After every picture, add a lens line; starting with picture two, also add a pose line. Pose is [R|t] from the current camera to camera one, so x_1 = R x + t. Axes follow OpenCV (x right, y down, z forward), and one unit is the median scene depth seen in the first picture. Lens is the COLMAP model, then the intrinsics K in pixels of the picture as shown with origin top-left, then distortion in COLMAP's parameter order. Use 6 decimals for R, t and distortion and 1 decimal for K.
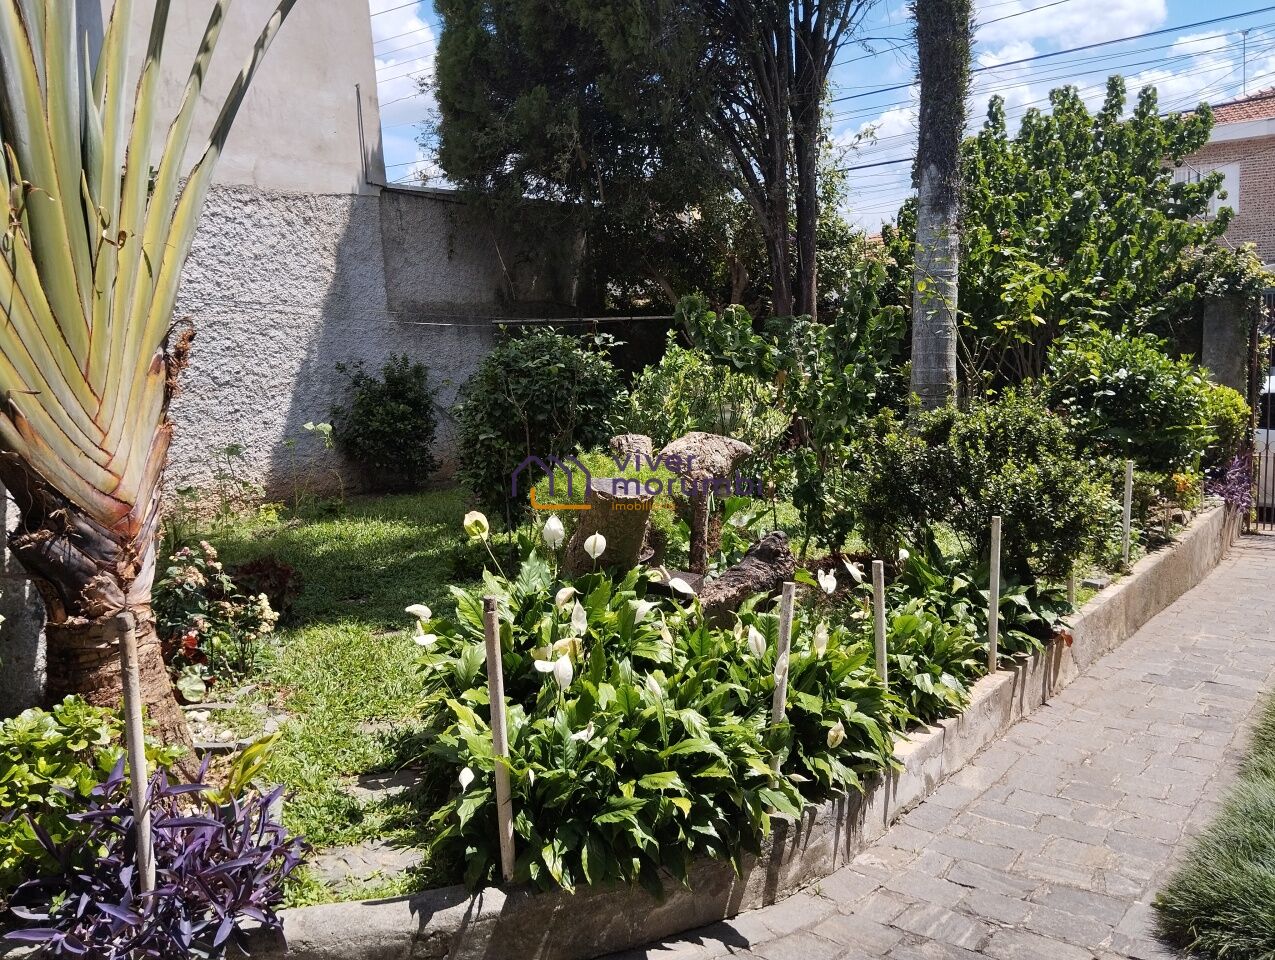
lens RADIAL K [[1048.9, 0, 637.5], [0, 1048.9, 480.0], [0, 0, 1]] dist [0.090445, -0.185309]
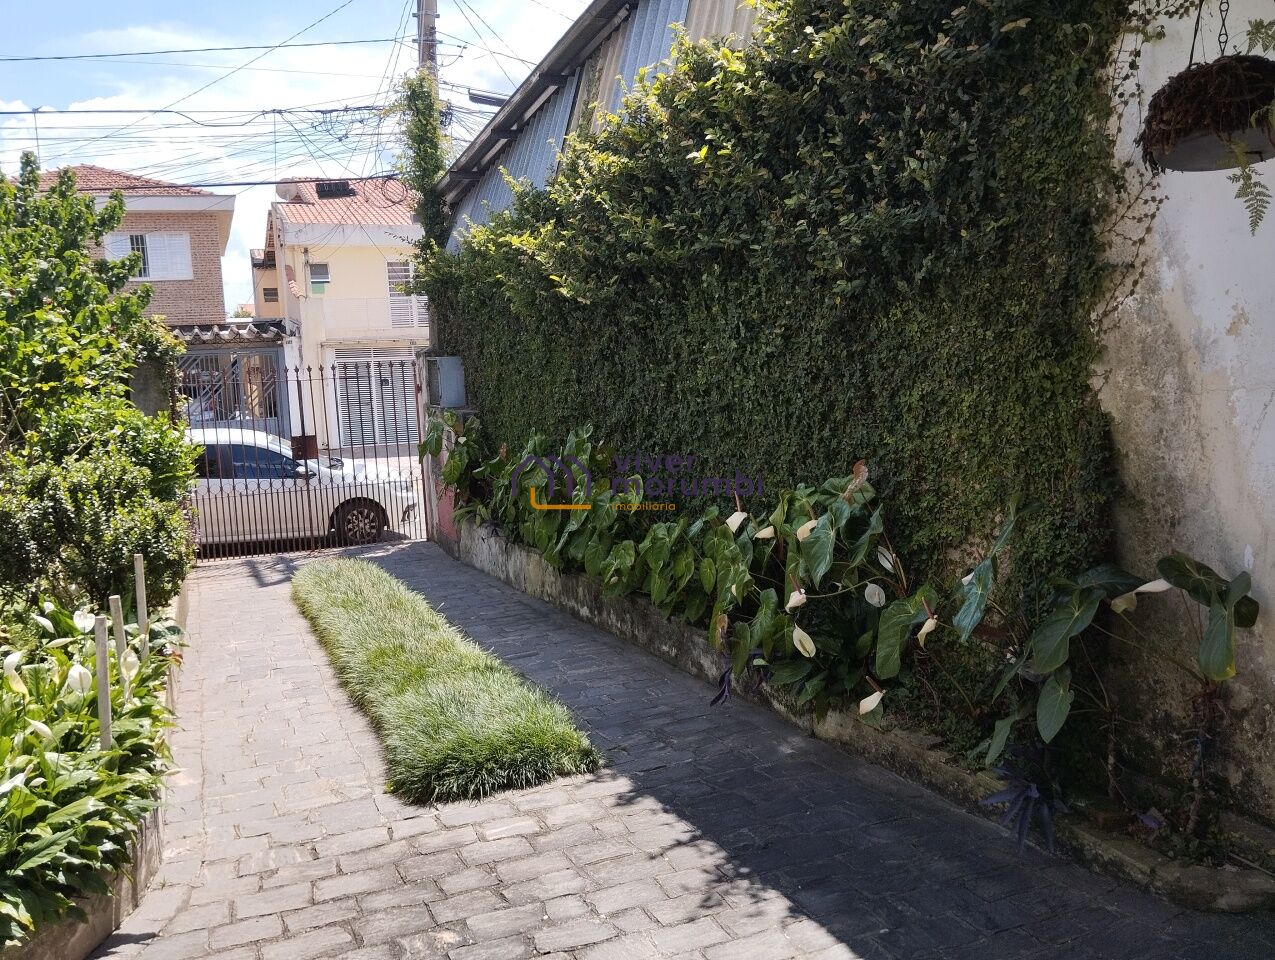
lens RADIAL K [[1048.9, 0, 637.5], [0, 1048.9, 480.0], [0, 0, 1]] dist [0.090445, -0.185309]
pose [[0.513216, -0.087164, 0.853822, -0.290362], [0.139690, 0.990047, 0.017106, 0.009481], [-0.846815, 0.110492, 0.520284, -0.032422]]
